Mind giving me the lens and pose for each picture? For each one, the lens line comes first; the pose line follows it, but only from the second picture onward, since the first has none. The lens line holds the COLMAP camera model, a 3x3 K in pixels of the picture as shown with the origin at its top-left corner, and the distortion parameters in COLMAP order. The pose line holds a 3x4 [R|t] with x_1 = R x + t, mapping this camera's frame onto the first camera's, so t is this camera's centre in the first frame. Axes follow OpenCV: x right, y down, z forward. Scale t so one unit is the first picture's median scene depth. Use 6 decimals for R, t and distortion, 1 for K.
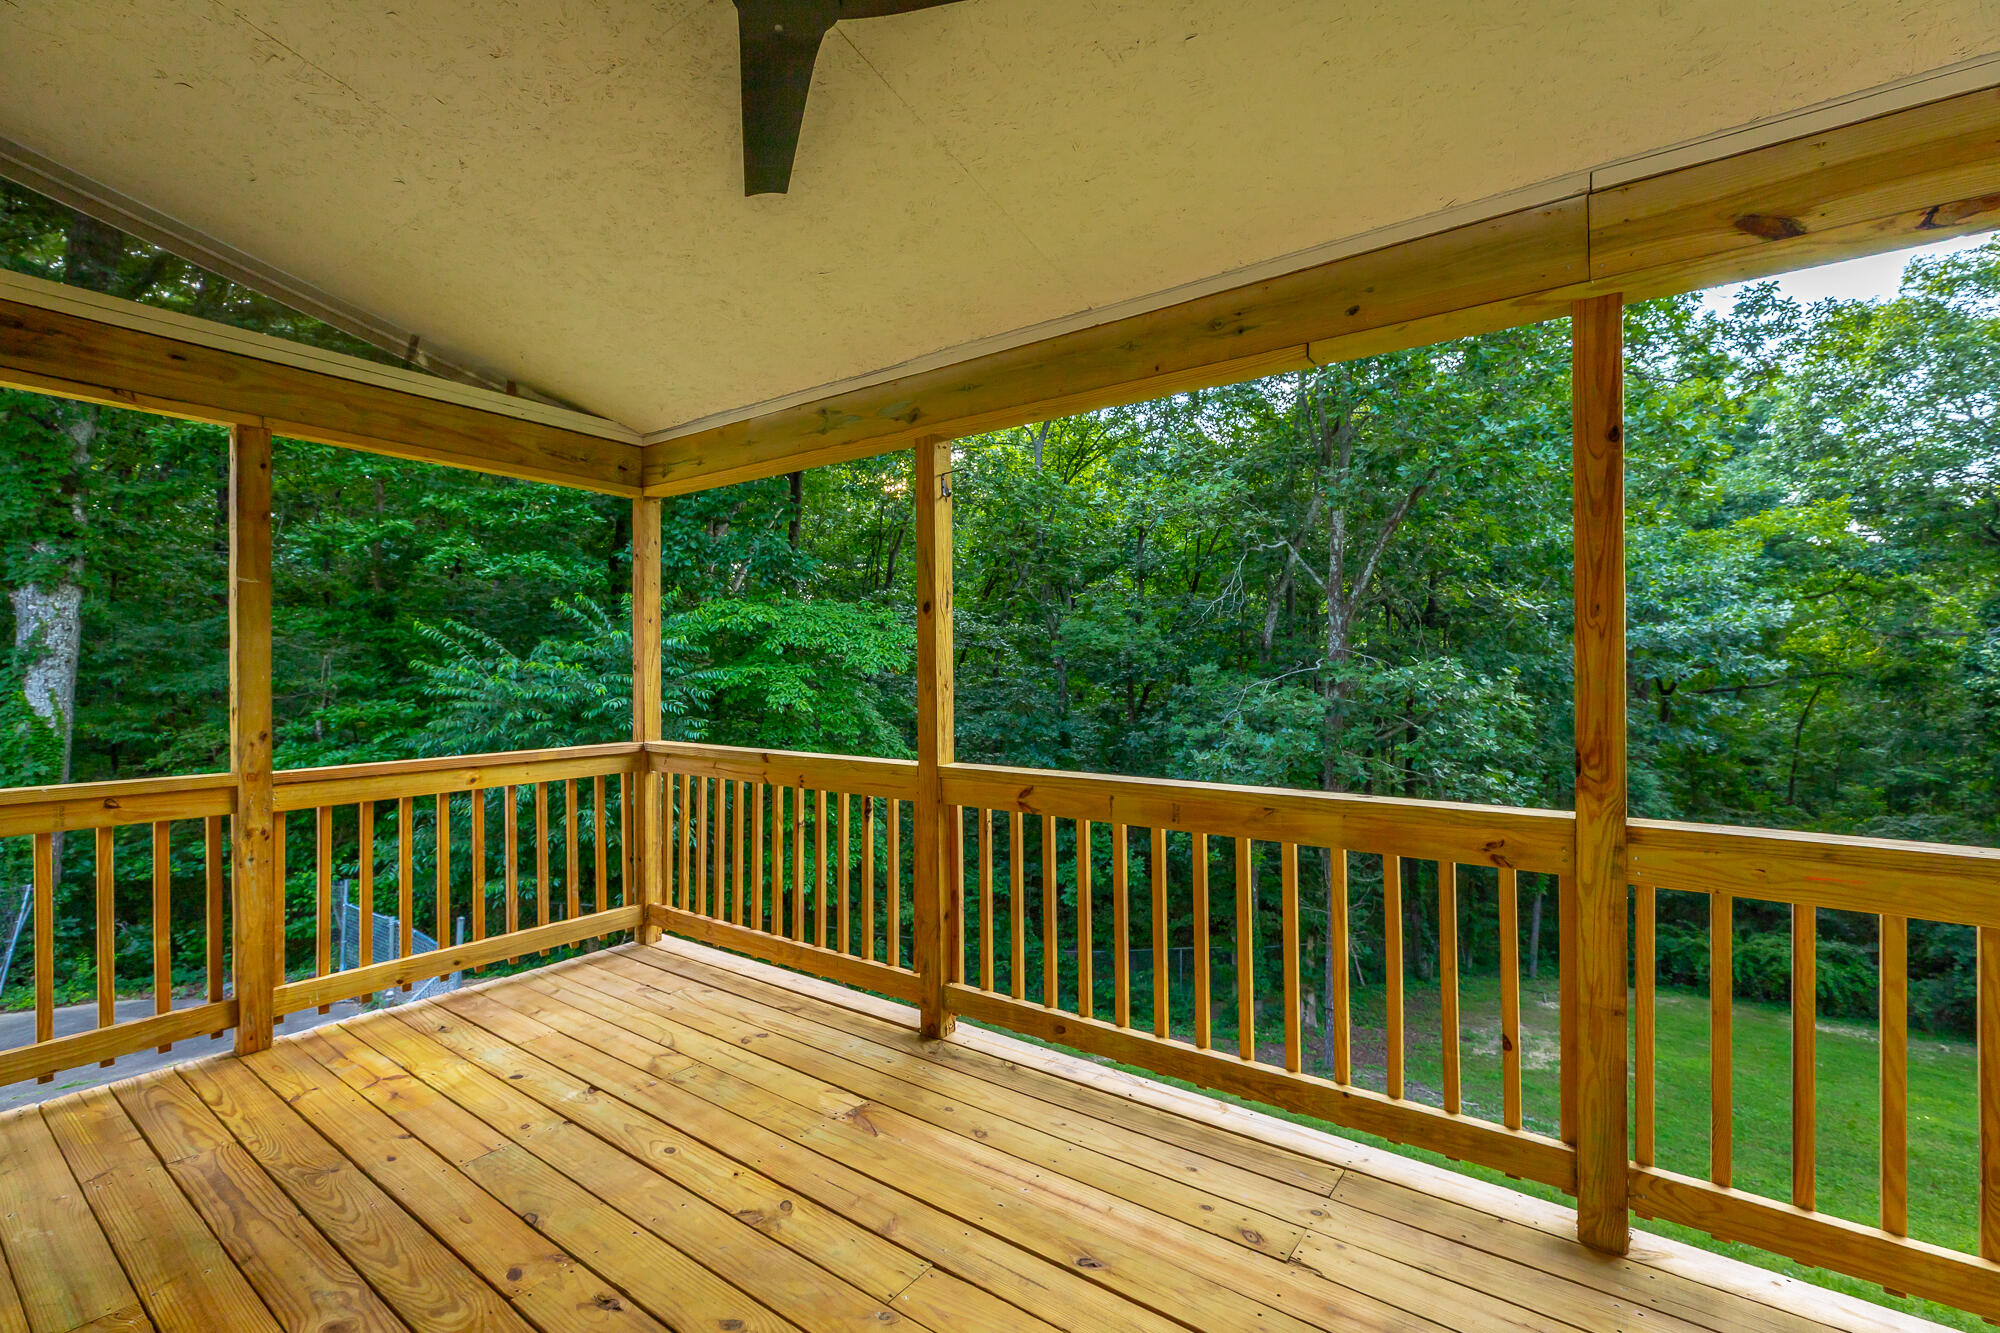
lens RADIAL K [[895.0, 0, 996.6], [0, 895.0, 658.0], [0, 0, 1]] dist [0.005272, -0.000263]
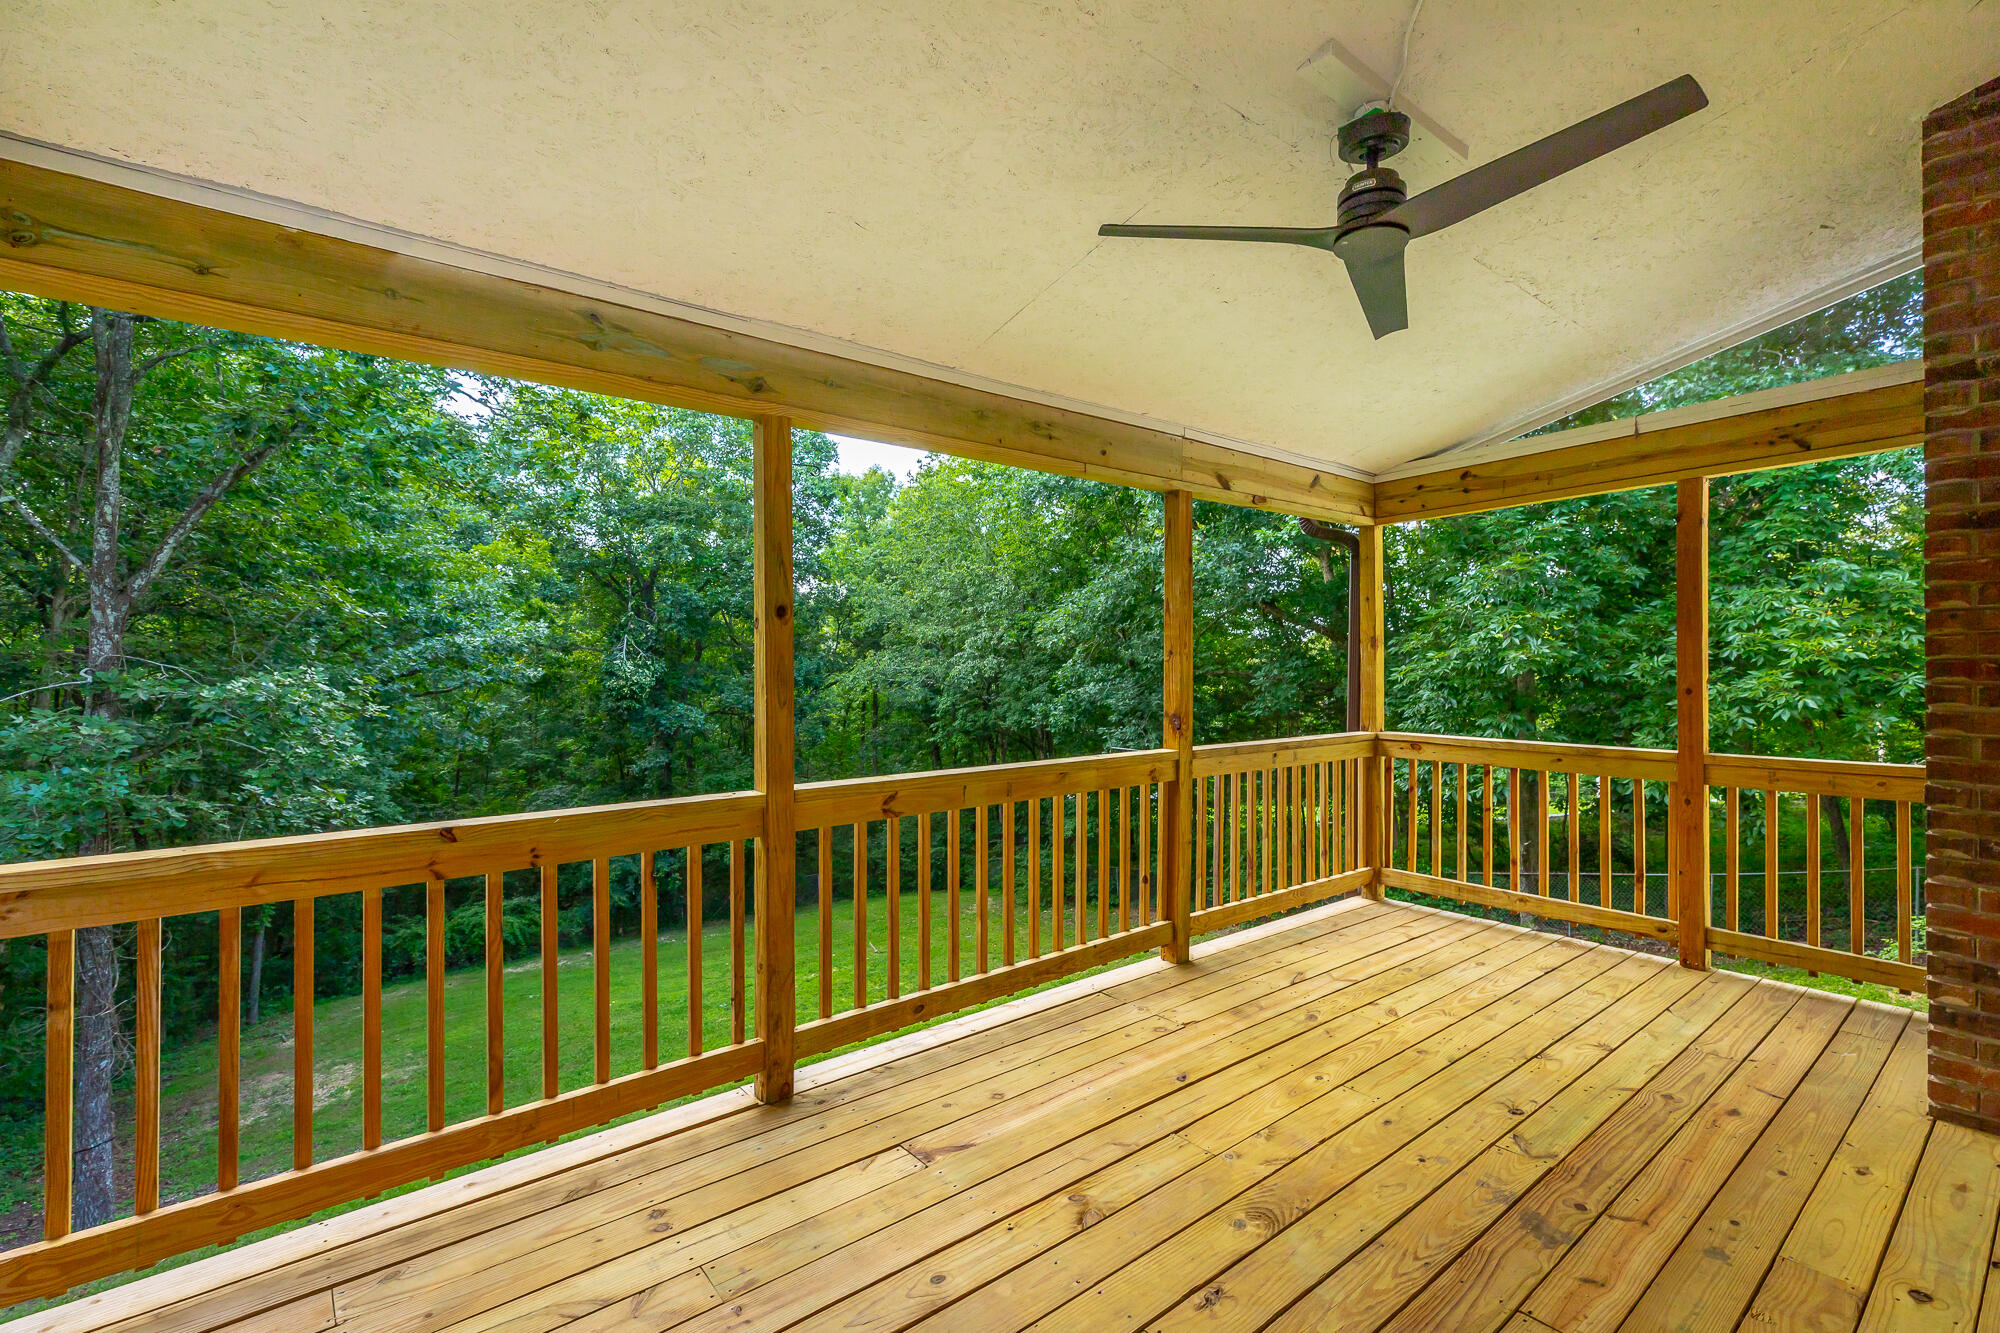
lens RADIAL K [[895.0, 0, 996.6], [0, 895.0, 660.7], [0, 0, 1]] dist [0.005272, -0.000263]
pose [[0.249707, 0.006975, 0.968296, -0.751413], [-0.001168, 0.999976, -0.006902, -0.002275], [-0.968321, 0.000592, 0.249709, 0.493423]]
